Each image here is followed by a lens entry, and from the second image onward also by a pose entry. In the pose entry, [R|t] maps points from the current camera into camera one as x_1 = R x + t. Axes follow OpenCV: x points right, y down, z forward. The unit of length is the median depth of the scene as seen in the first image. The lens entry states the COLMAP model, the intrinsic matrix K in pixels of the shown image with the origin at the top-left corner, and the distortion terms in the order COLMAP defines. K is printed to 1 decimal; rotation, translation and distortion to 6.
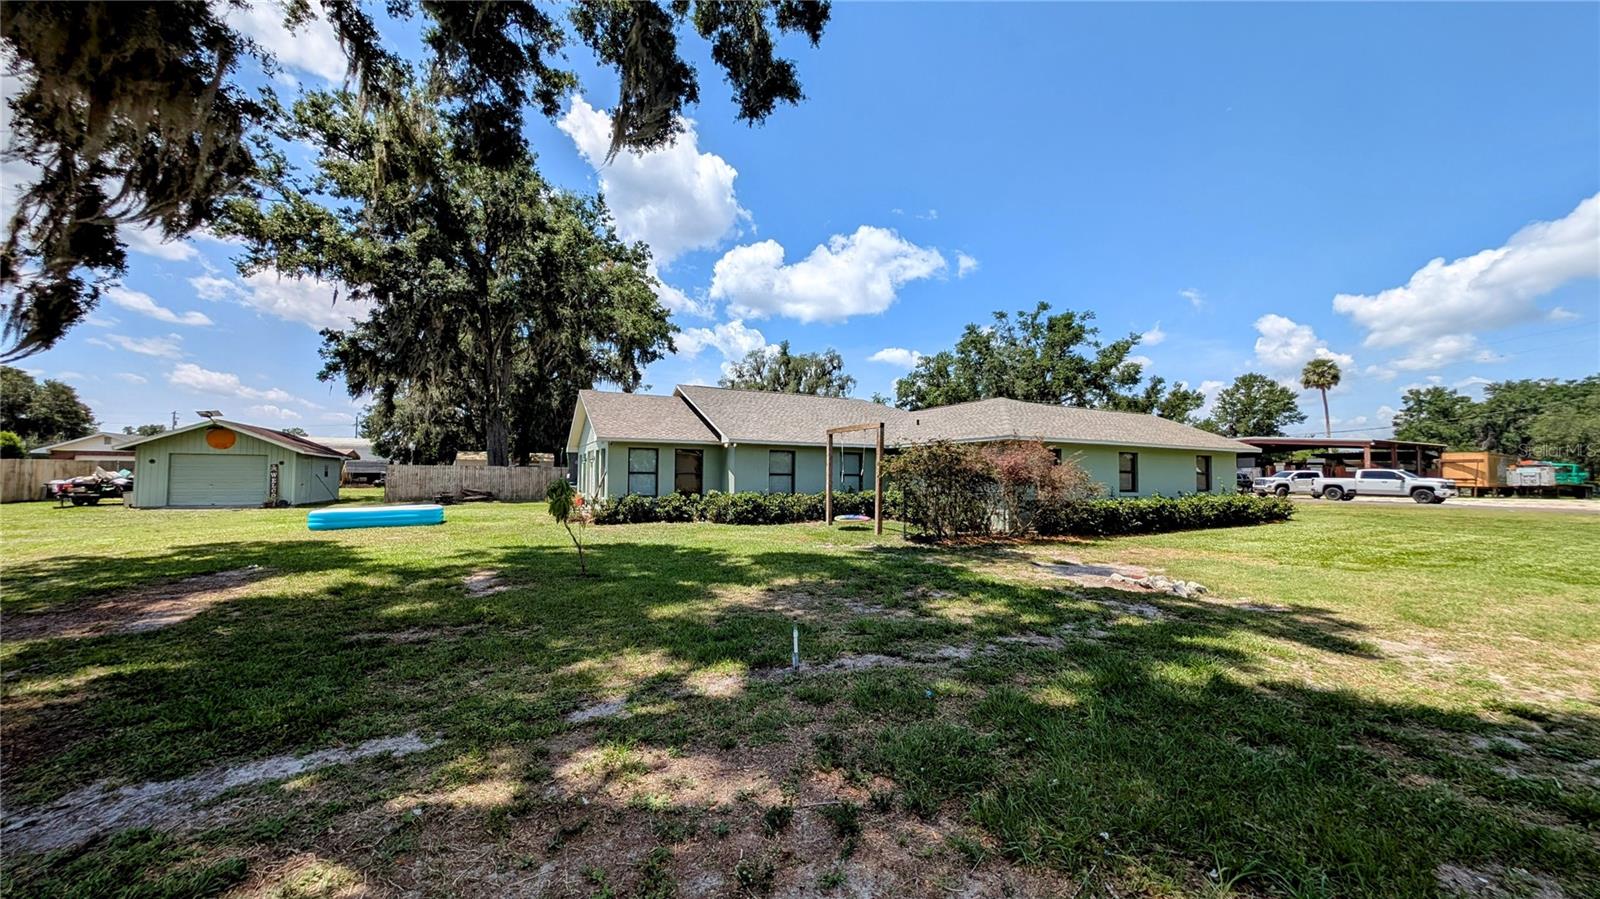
lens RADIAL K [[562.5, 0, 801.6], [0, 562.5, 442.7], [0, 0, 1]] dist [0.000713, 0.000030]
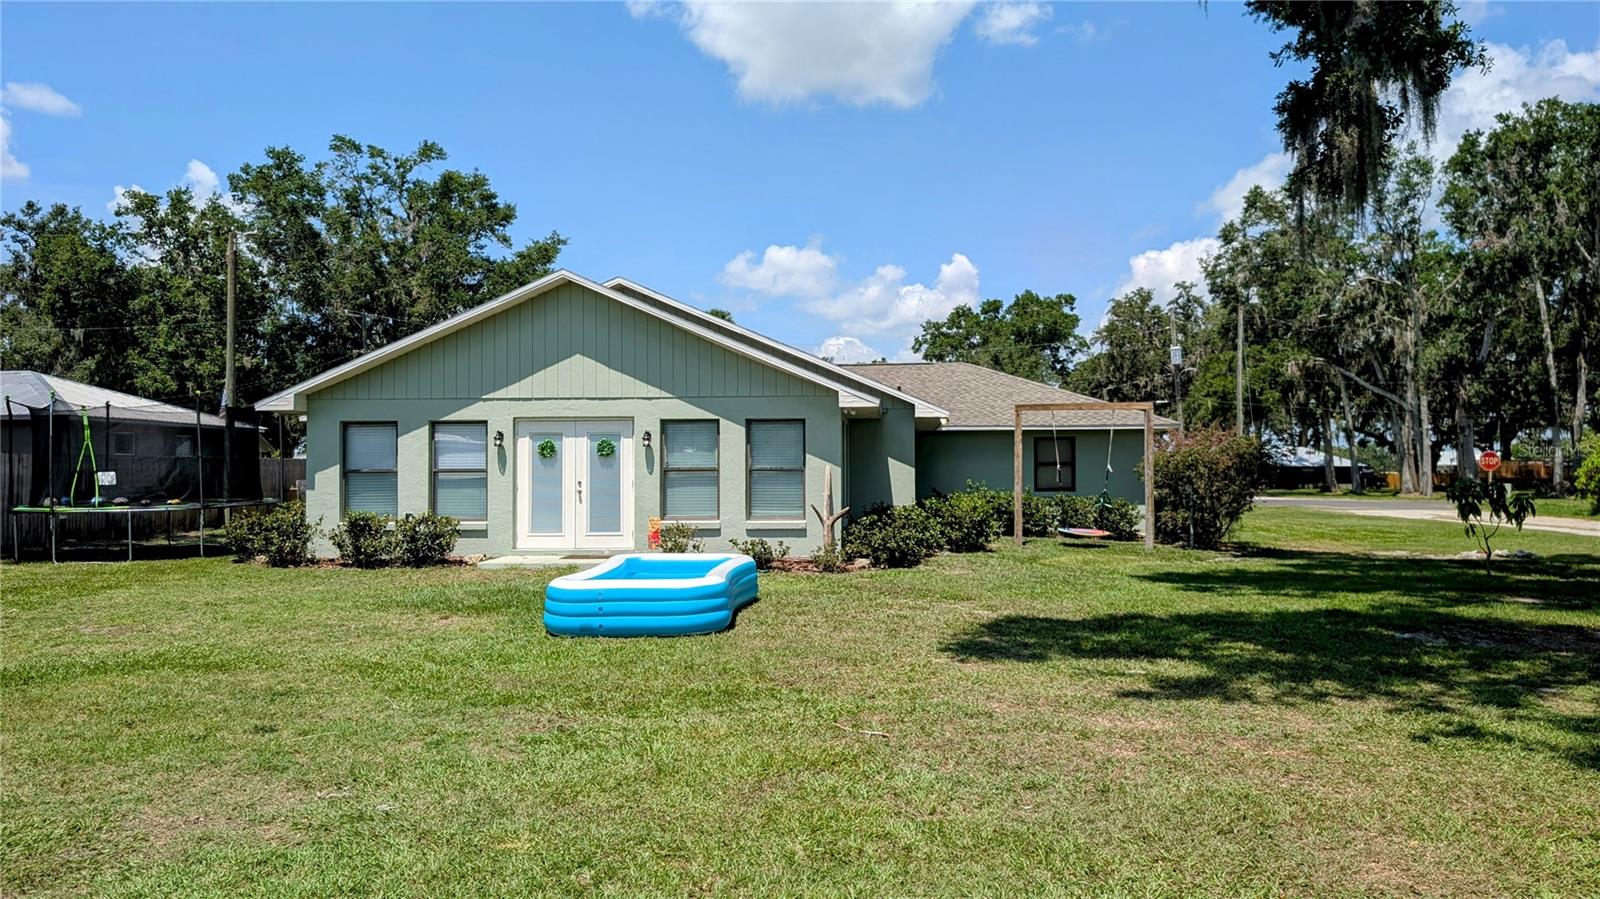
lens RADIAL K [[1162.9, 0, 776.3], [0, 1162.9, 439.4], [0, 0, 1]] dist [0.032327, -0.038036]
pose [[0.537050, 0.018731, 0.843342, -0.316948], [-0.046763, 0.998877, 0.007593, 0.005400], [-0.842253, -0.043515, 0.537323, 0.124736]]
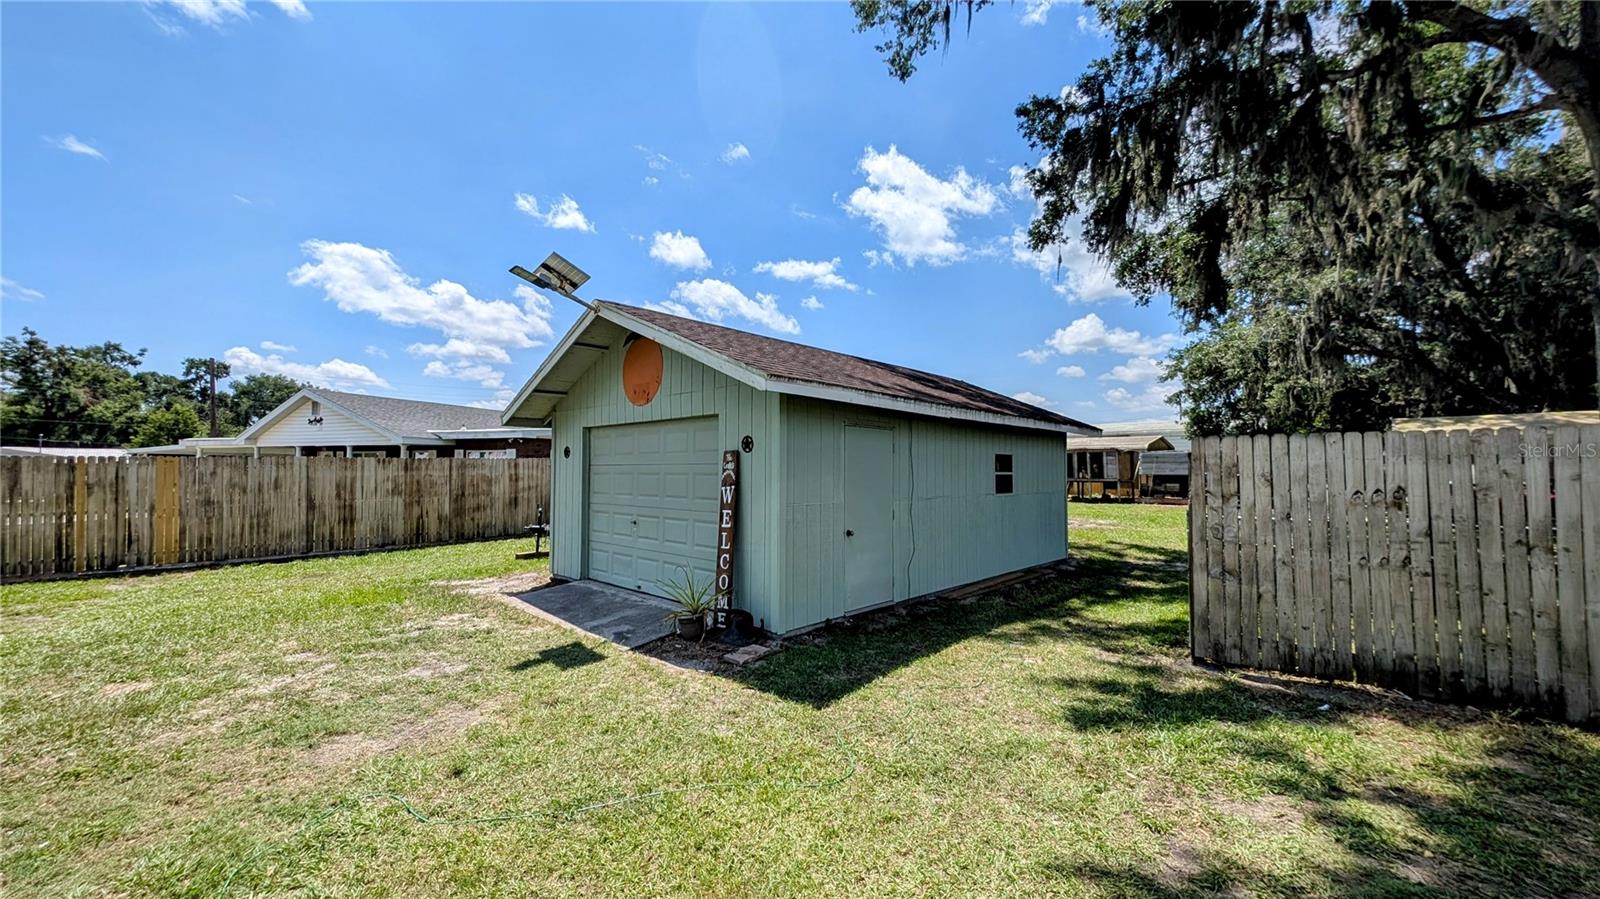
lens RADIAL K [[607.3, 0, 783.7], [0, 607.3, 456.6], [0, 0, 1]] dist [0.015032, -0.000057]
pose [[0.312335, -0.031520, -0.949449, -0.244744], [0.058212, 0.998206, -0.013989, 0.016274], [0.948187, -0.050900, 0.313610, 0.334119]]
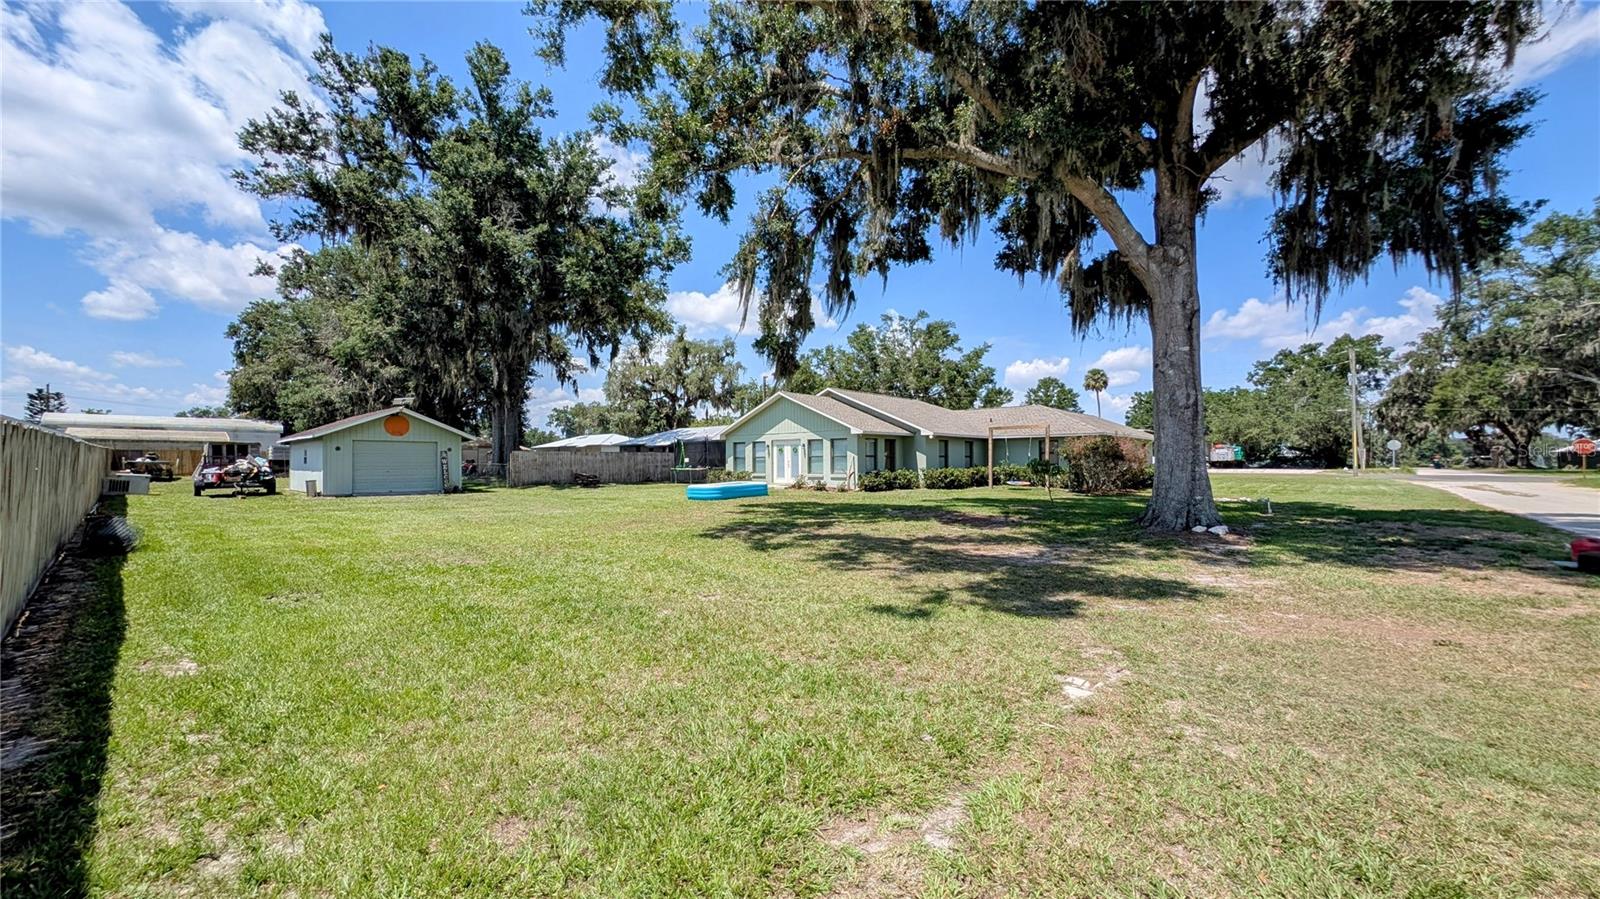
lens RADIAL K [[588.2, 0, 794.5], [0, 588.2, 455.5], [0, 0, 1]] dist [0.012824, -0.000068]
pose [[0.938117, -0.006833, 0.346251, -0.252871], [-0.011263, 0.998674, 0.050224, -0.005212], [-0.346135, -0.051016, 0.936797, -0.080124]]
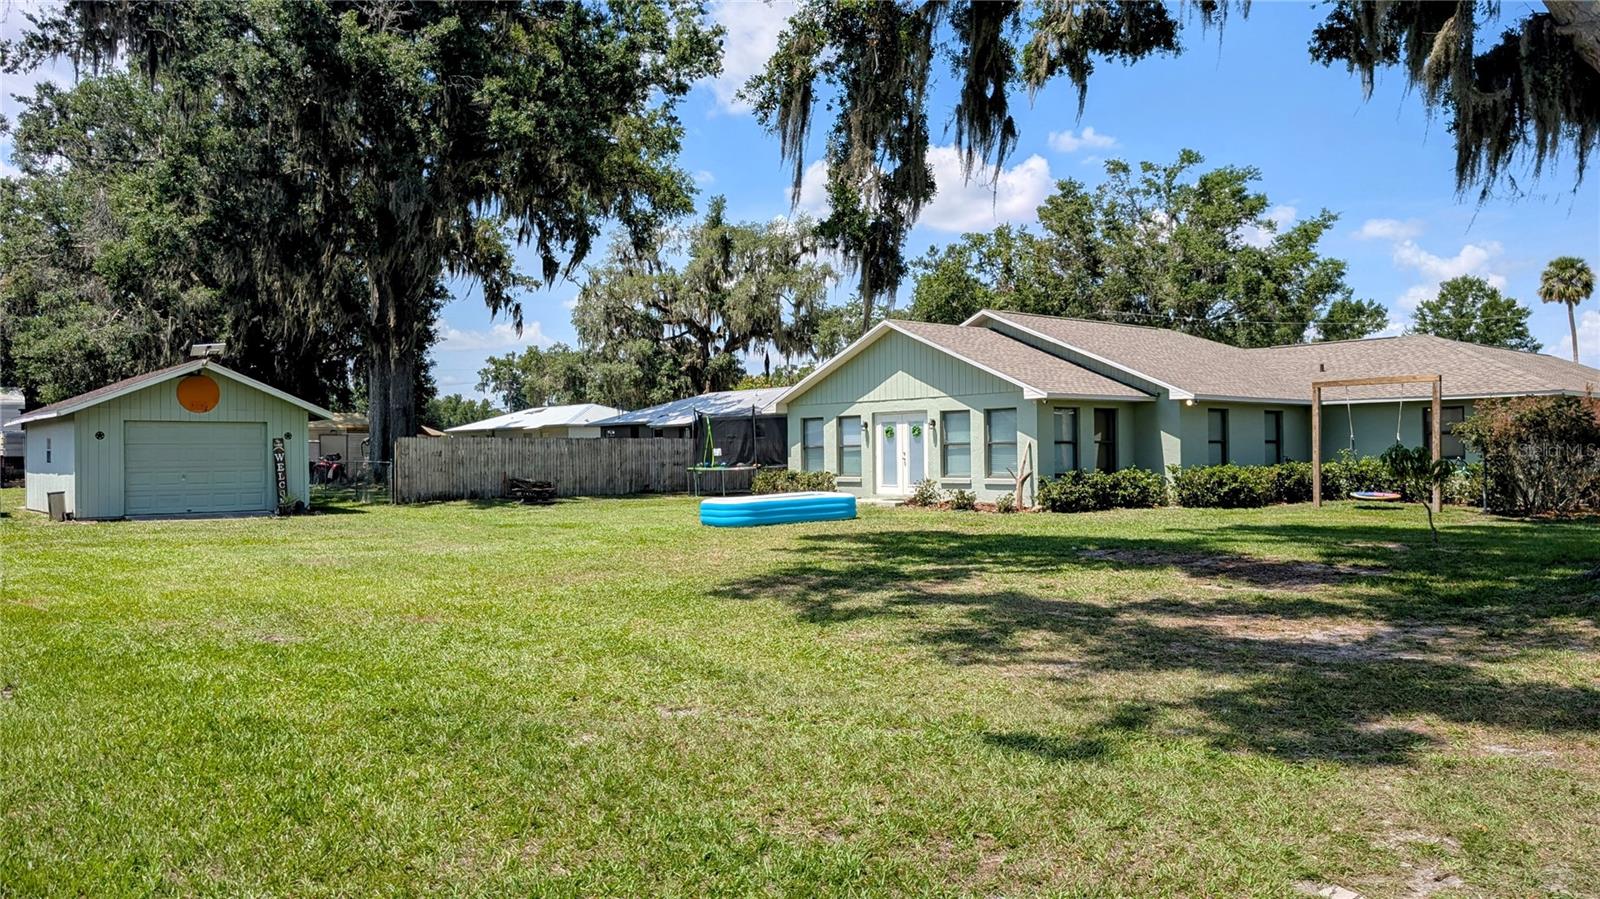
lens RADIAL K [[1133.2, 0, 803.6], [0, 1133.2, 443.1], [0, 0, 1]] dist [0.059067, -0.092561]
pose [[0.973287, -0.013607, 0.229186, -0.243852], [0.001867, 0.998678, 0.051363, -0.005189], [-0.229582, -0.049563, 0.972026, -0.083380]]
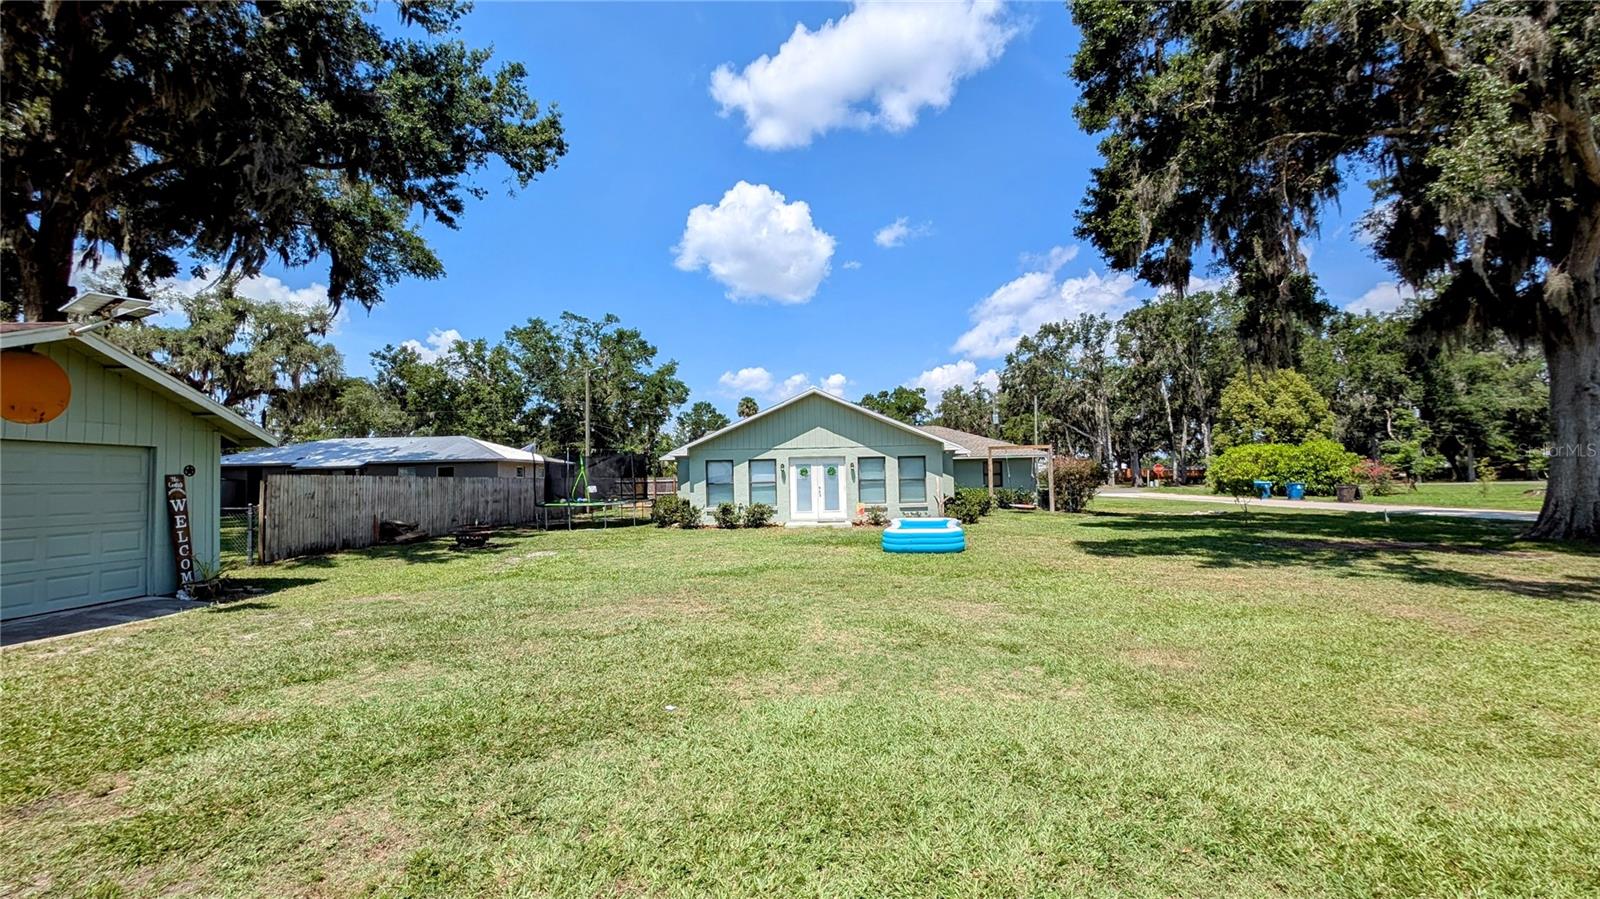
lens RADIAL K [[607.3, 0, 783.7], [0, 607.3, 456.6], [0, 0, 1]] dist [0.015032, -0.000057]
pose [[0.486834, 0.019337, 0.873280, -0.386189], [-0.030698, 0.999516, -0.005019, 0.006432], [-0.872955, -0.024365, 0.487192, 0.176403]]
